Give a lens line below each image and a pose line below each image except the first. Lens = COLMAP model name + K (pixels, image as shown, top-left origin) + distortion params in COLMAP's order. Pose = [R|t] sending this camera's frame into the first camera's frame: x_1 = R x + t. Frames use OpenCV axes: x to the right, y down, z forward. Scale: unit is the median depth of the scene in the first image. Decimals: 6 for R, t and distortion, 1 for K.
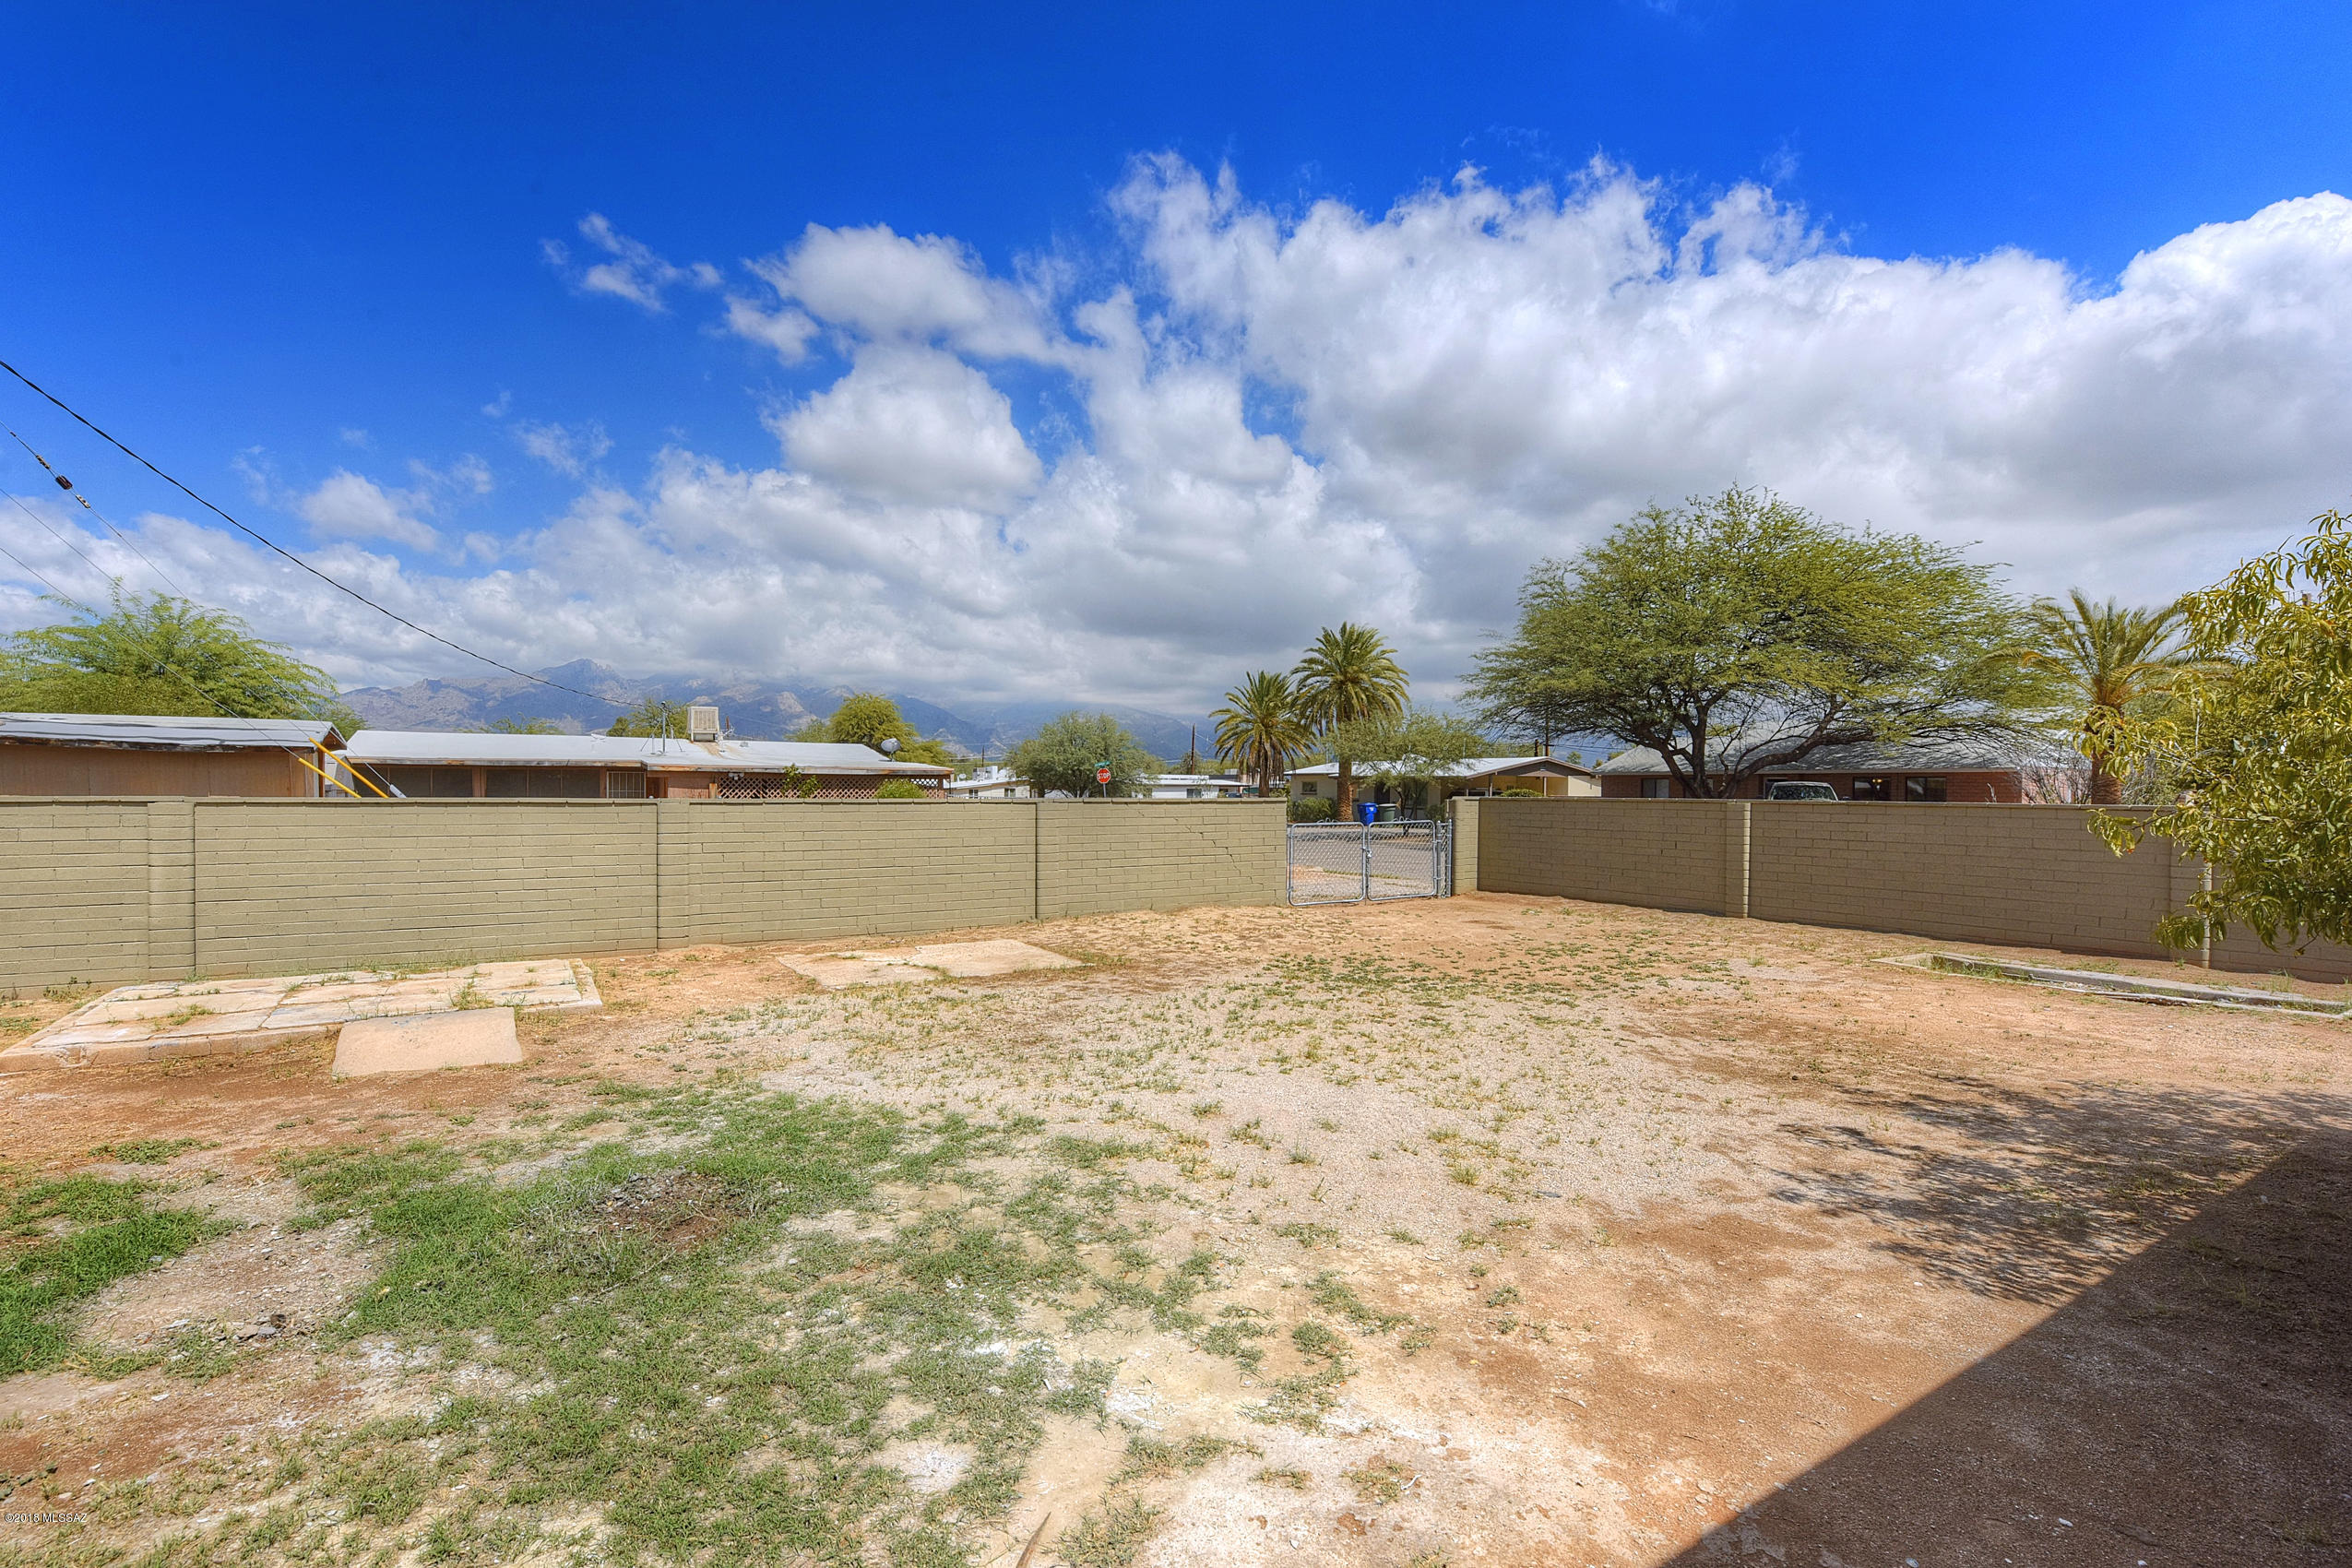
lens RADIAL K [[1049.7, 0, 1096.8], [0, 1049.7, 718.2], [0, 0, 1]] dist [-0.008896, -0.004491]
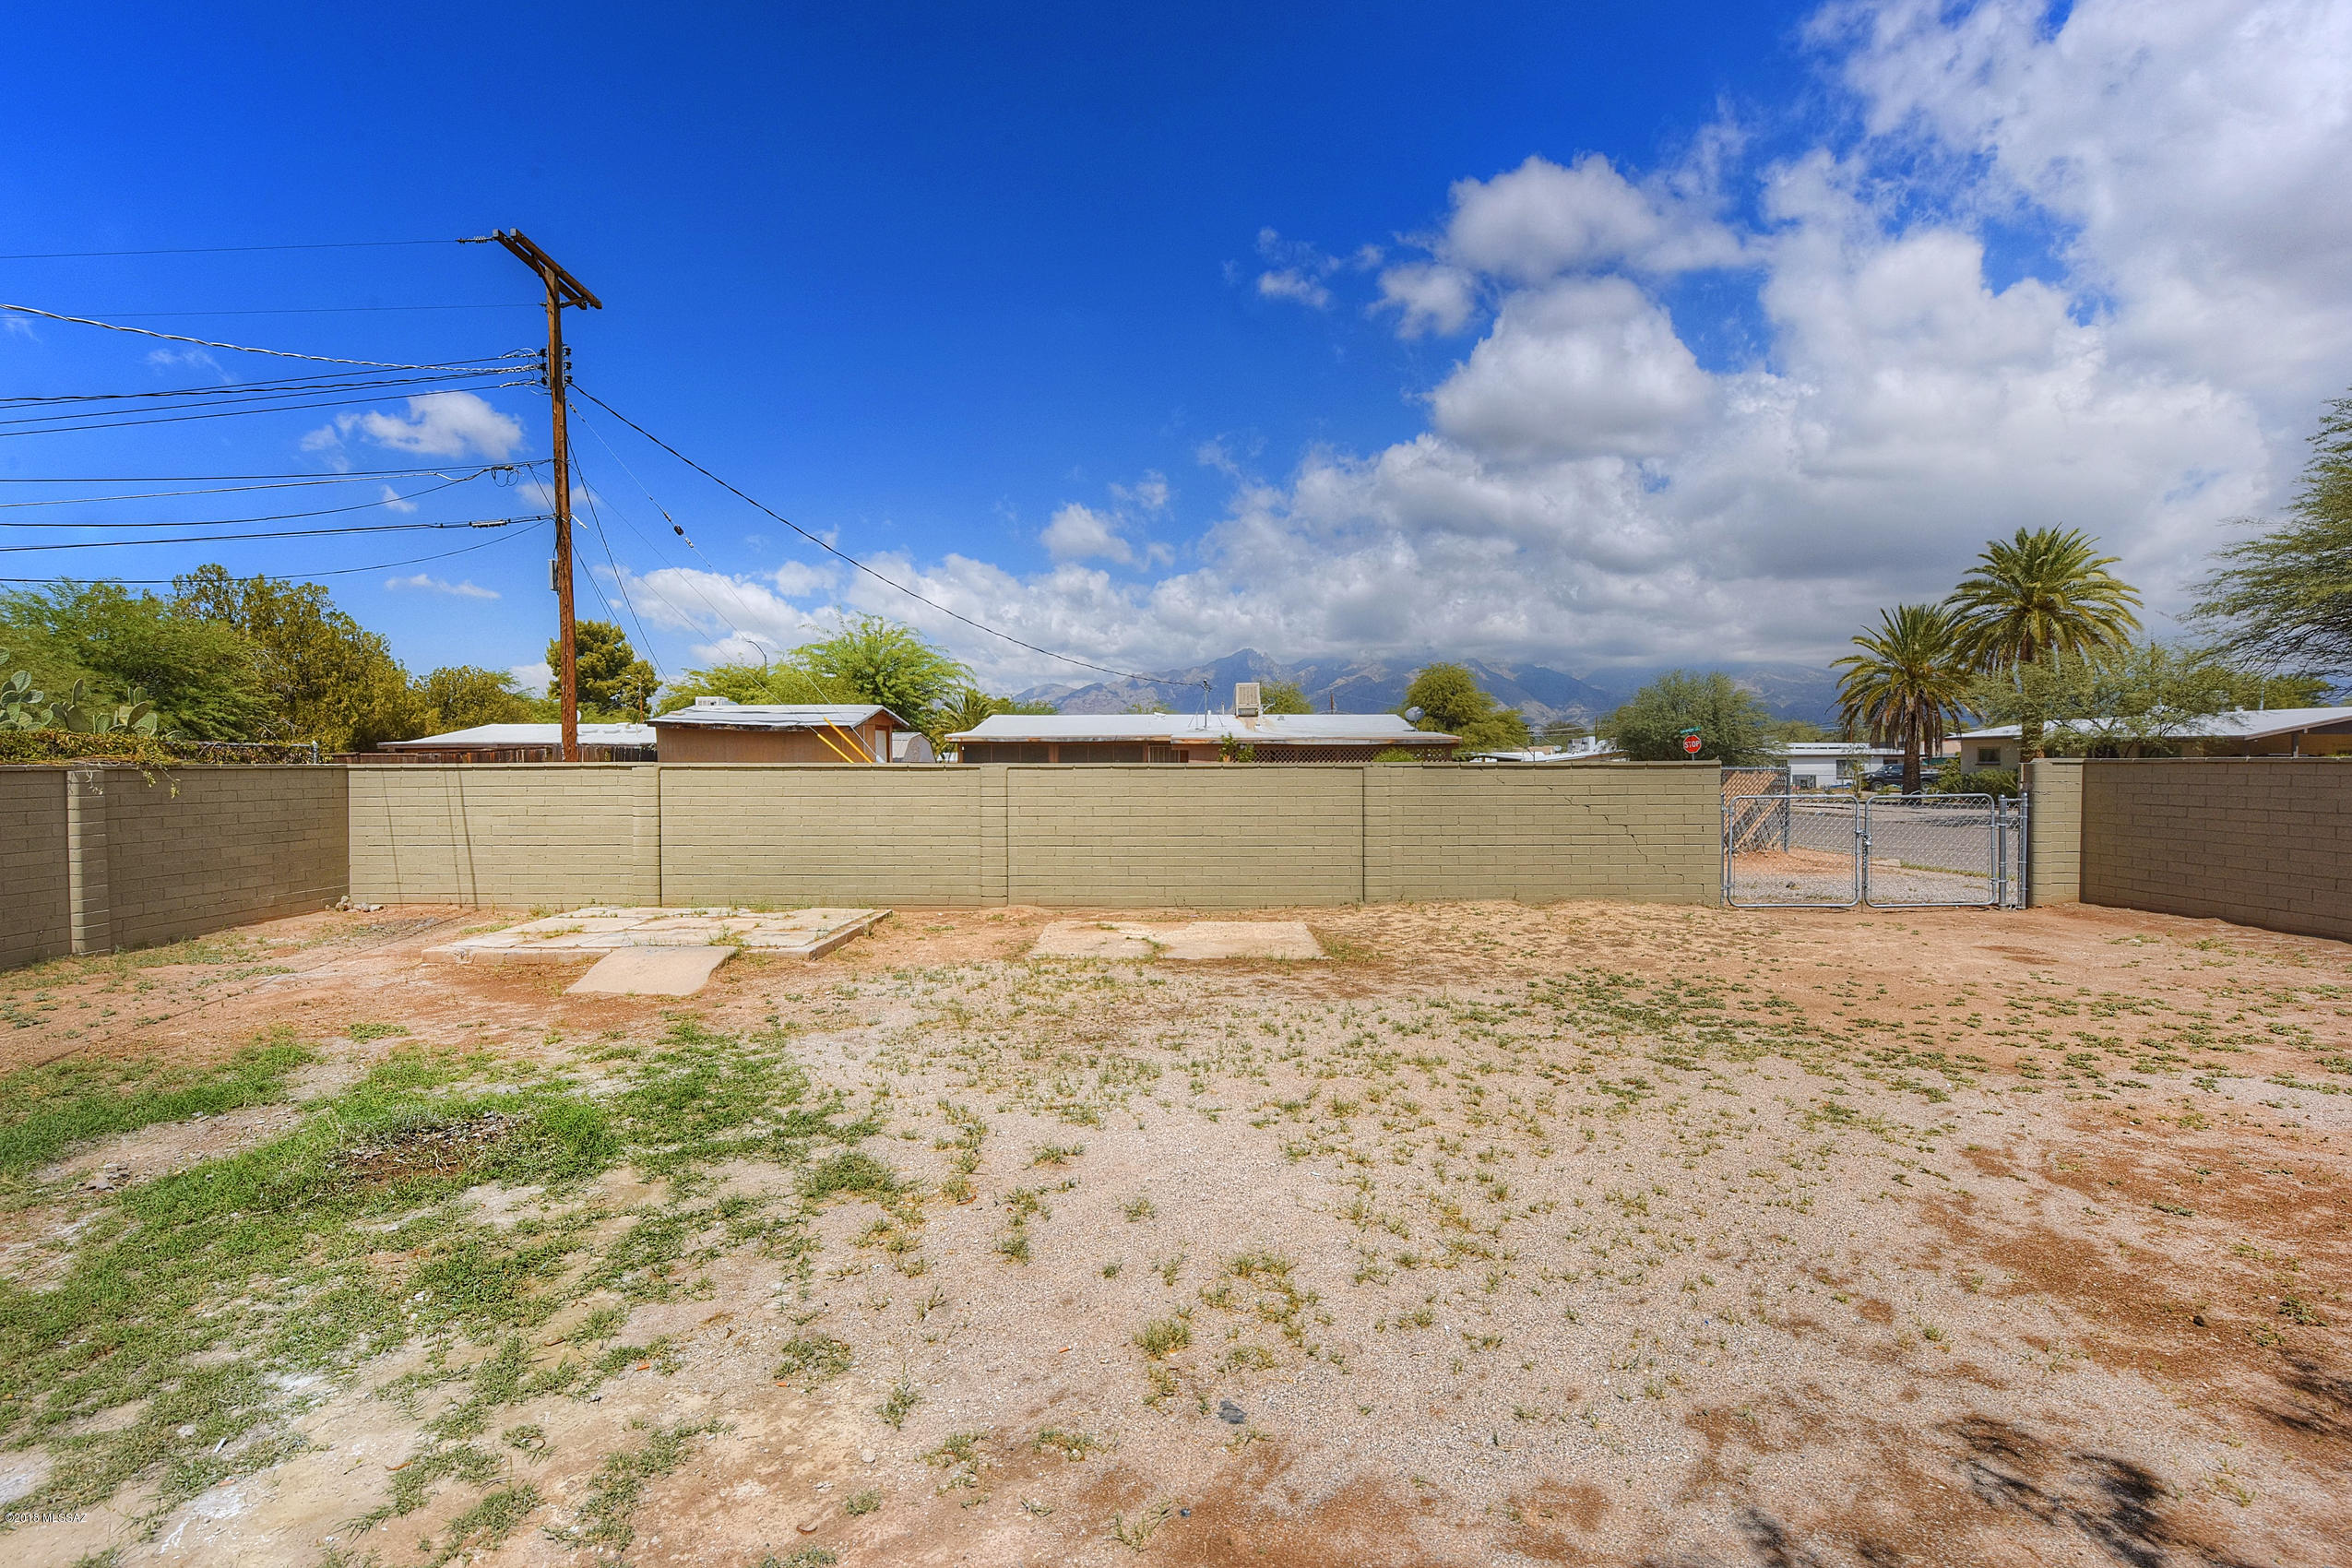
lens RADIAL K [[1049.7, 0, 1170.7], [0, 1049.7, 796.7], [0, 0, 1]] dist [-0.008896, -0.004491]
pose [[0.856380, 0.011732, -0.516213, 0.479024], [0.038480, 0.995512, 0.086463, 0.046526], [0.514911, -0.093909, 0.852085, 0.361192]]
